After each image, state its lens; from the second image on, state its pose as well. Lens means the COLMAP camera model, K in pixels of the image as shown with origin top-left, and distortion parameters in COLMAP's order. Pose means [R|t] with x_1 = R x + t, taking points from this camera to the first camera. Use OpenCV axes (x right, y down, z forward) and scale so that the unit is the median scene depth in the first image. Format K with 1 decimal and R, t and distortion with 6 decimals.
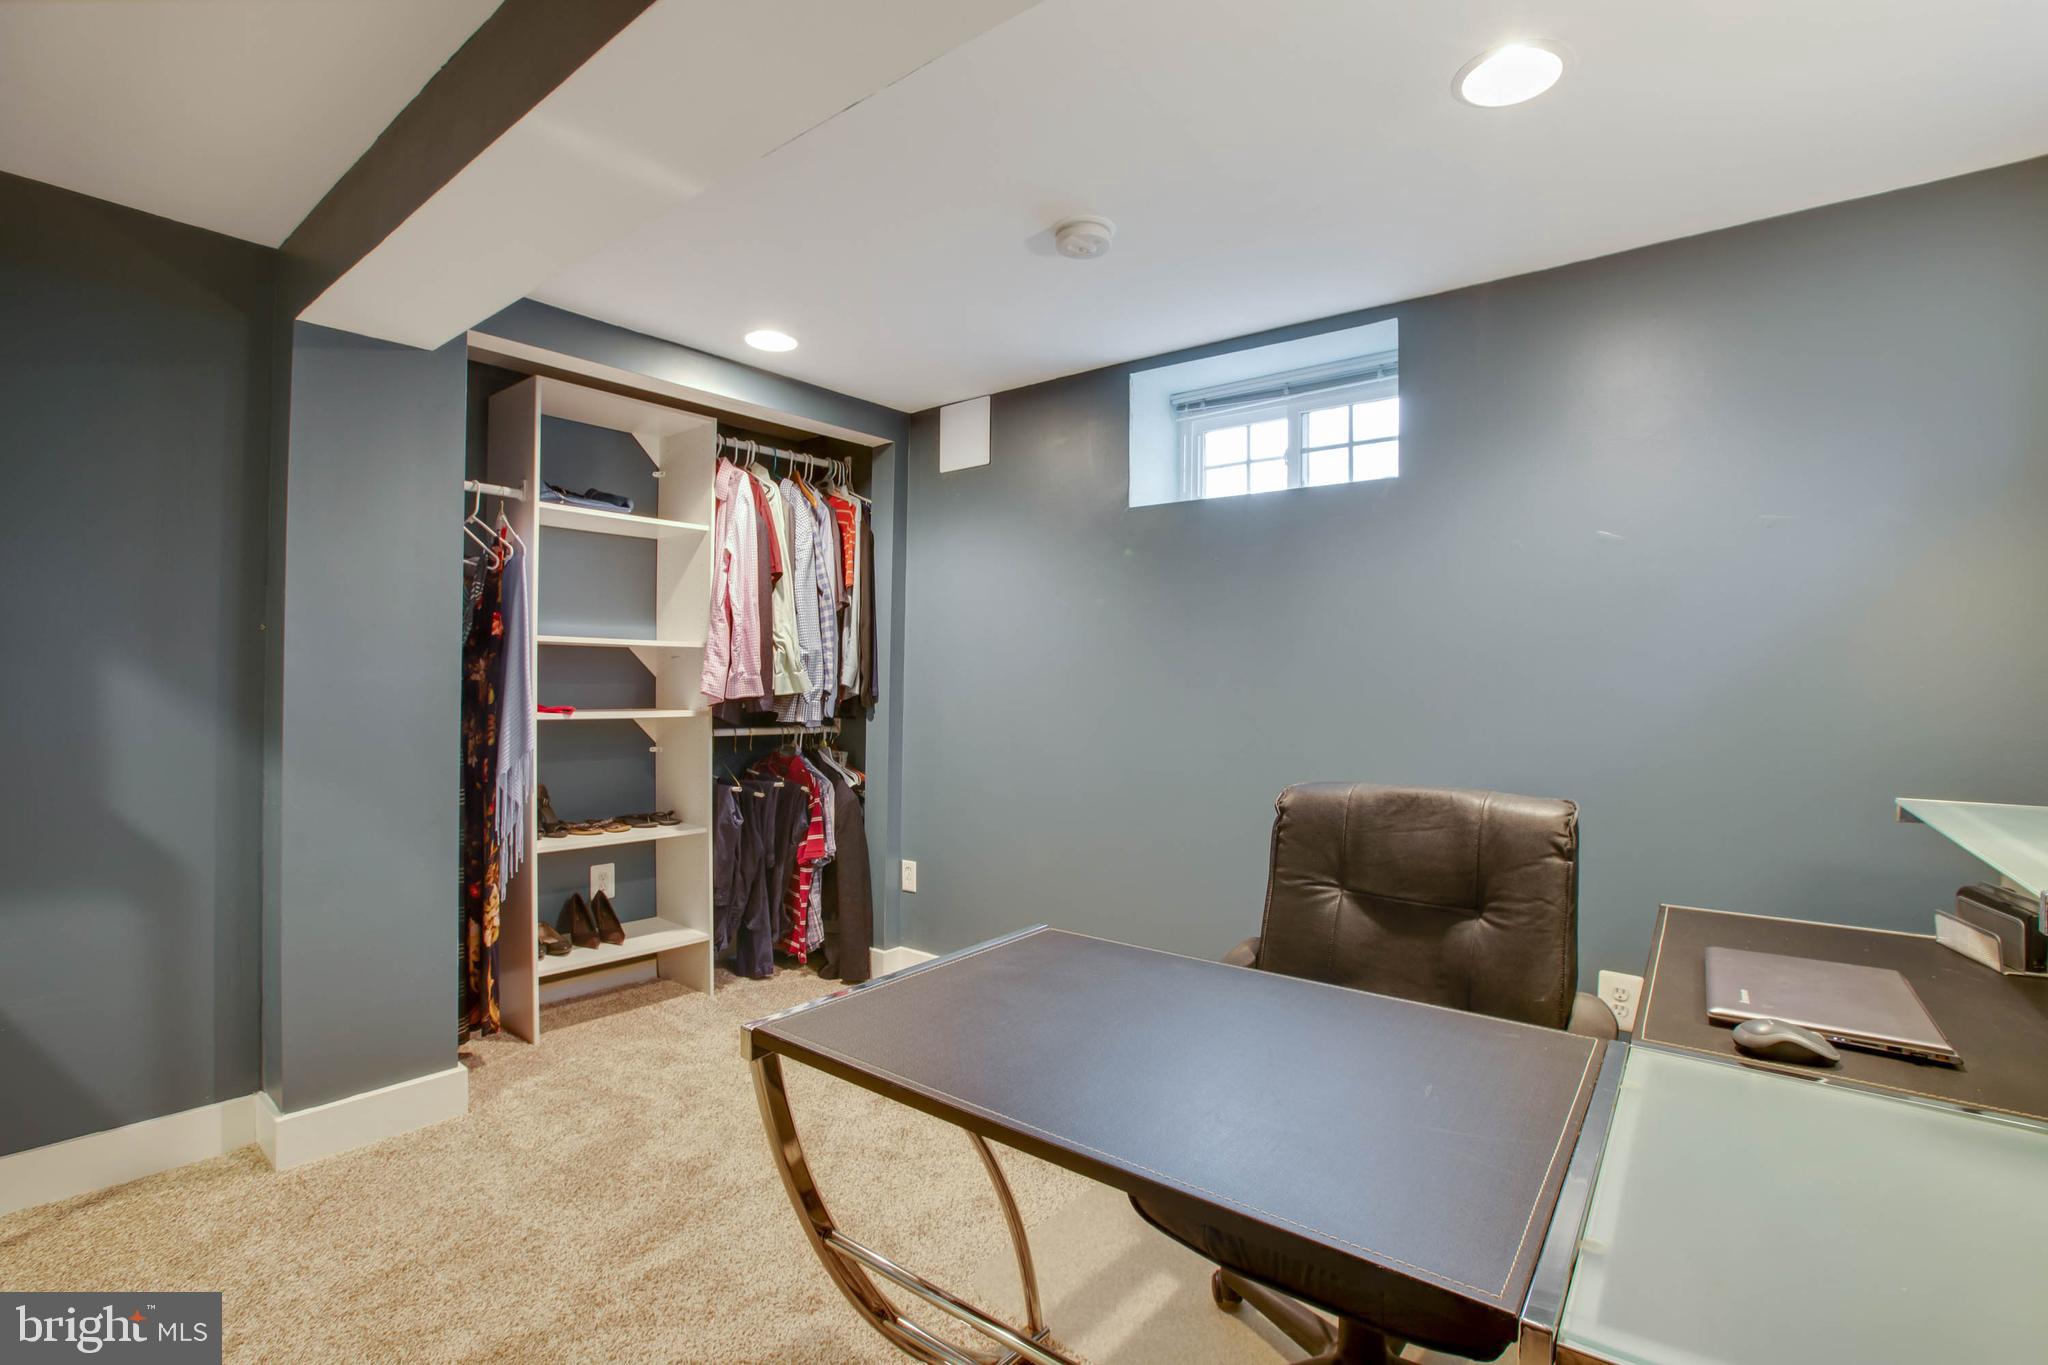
lens RADIAL K [[948.8, 0, 1006.6], [0, 948.8, 673.9], [0, 0, 1]] dist [-0.053095, 0.025546]
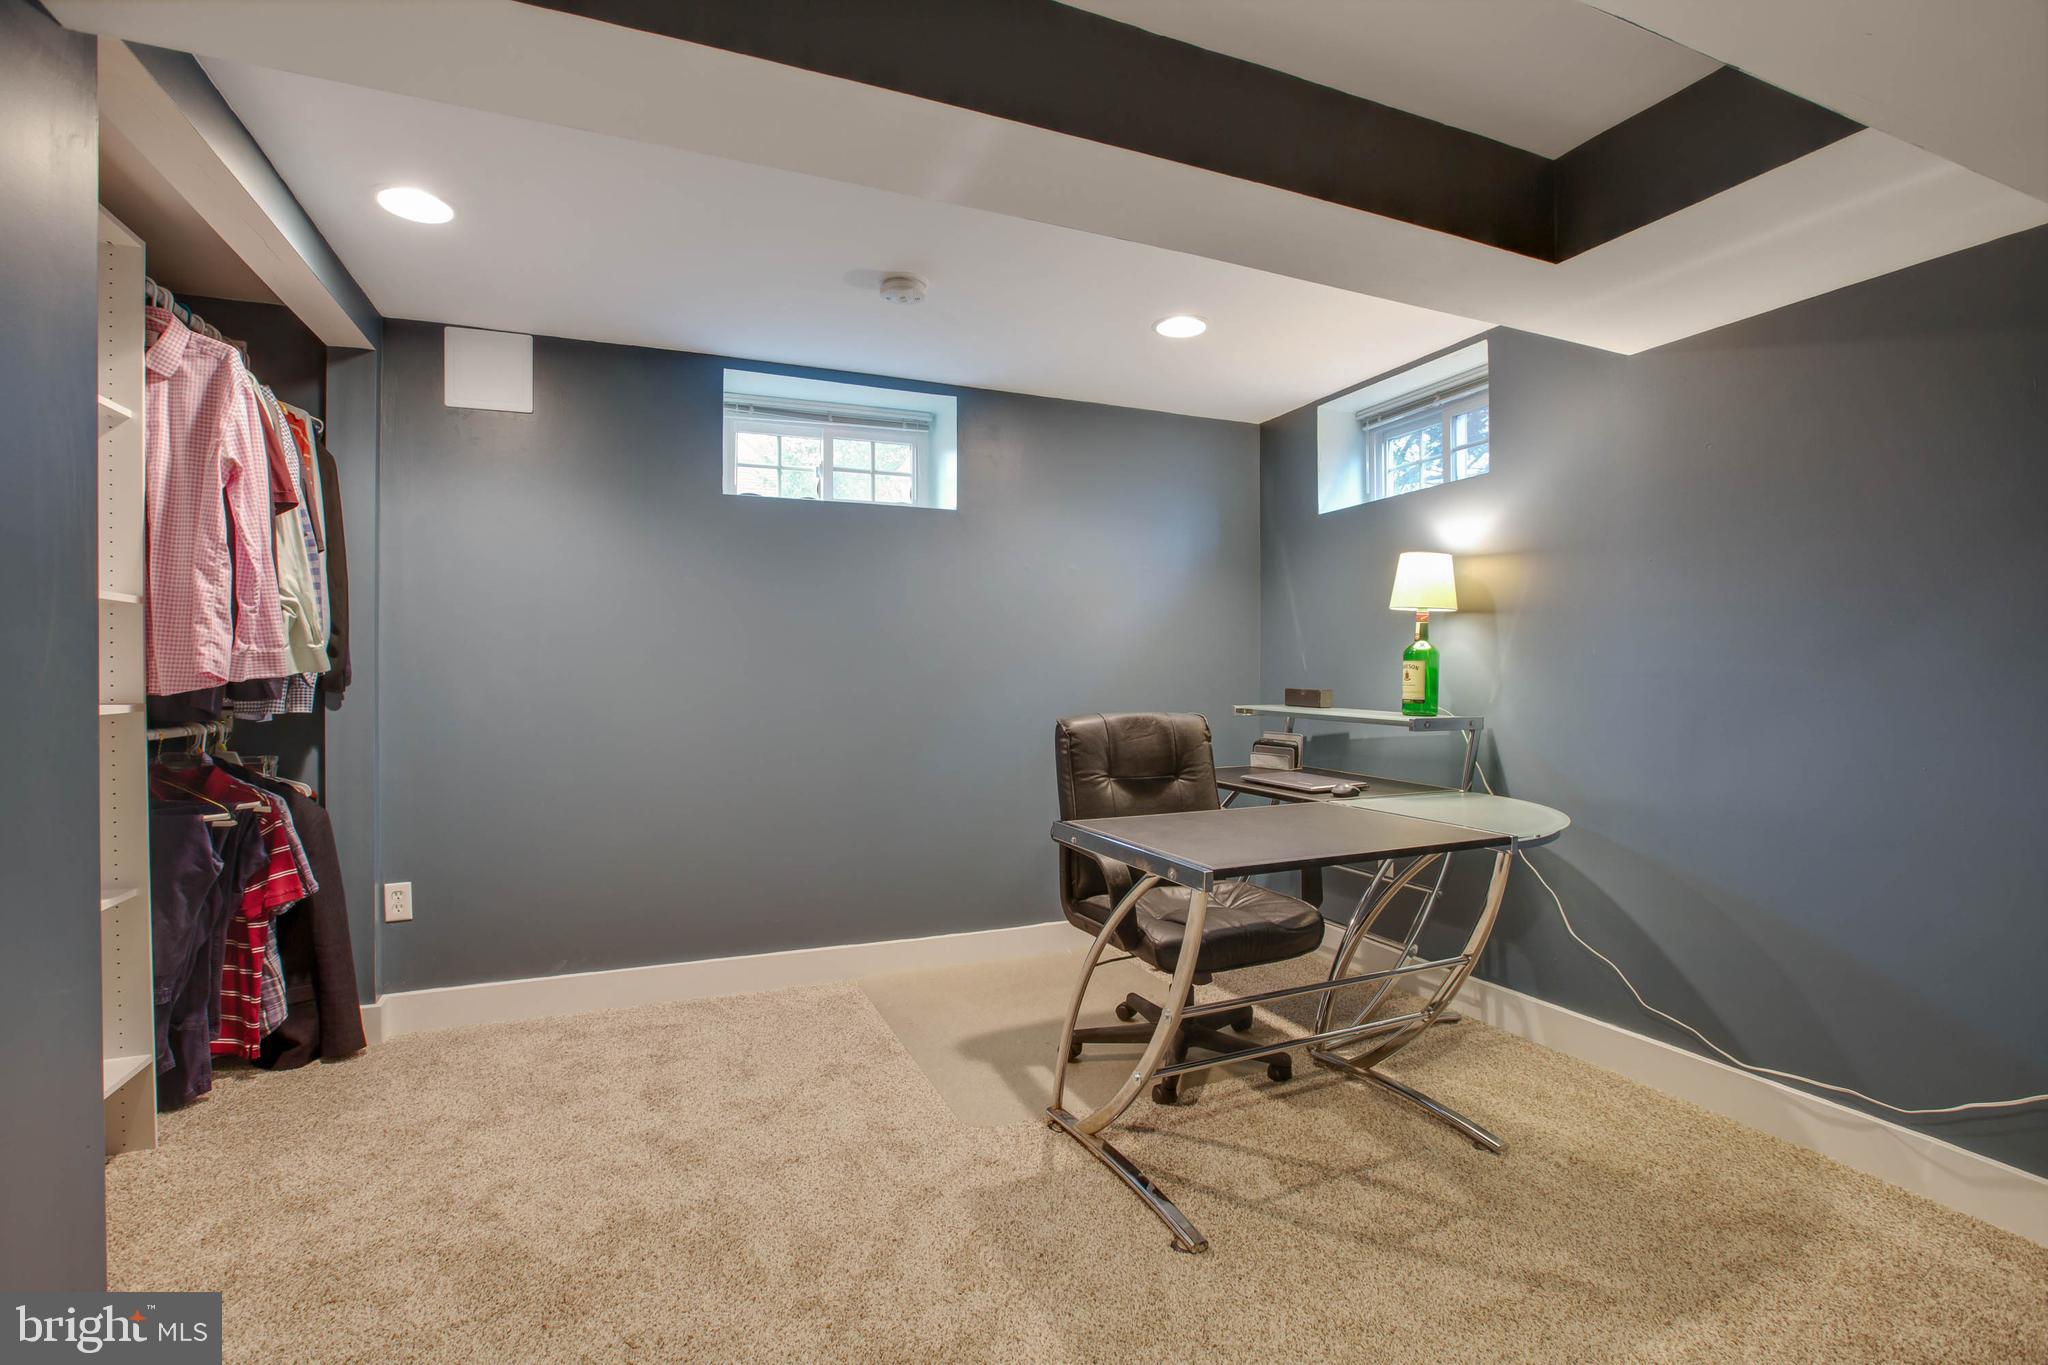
lens RADIAL K [[948.8, 0, 1006.6], [0, 948.8, 673.9], [0, 0, 1]] dist [-0.053095, 0.025546]
pose [[0.467203, -0.014431, 0.884032, -0.601398], [0.001941, 0.999881, 0.015296, 0.011259], [-0.884148, -0.005431, 0.467176, 0.197286]]
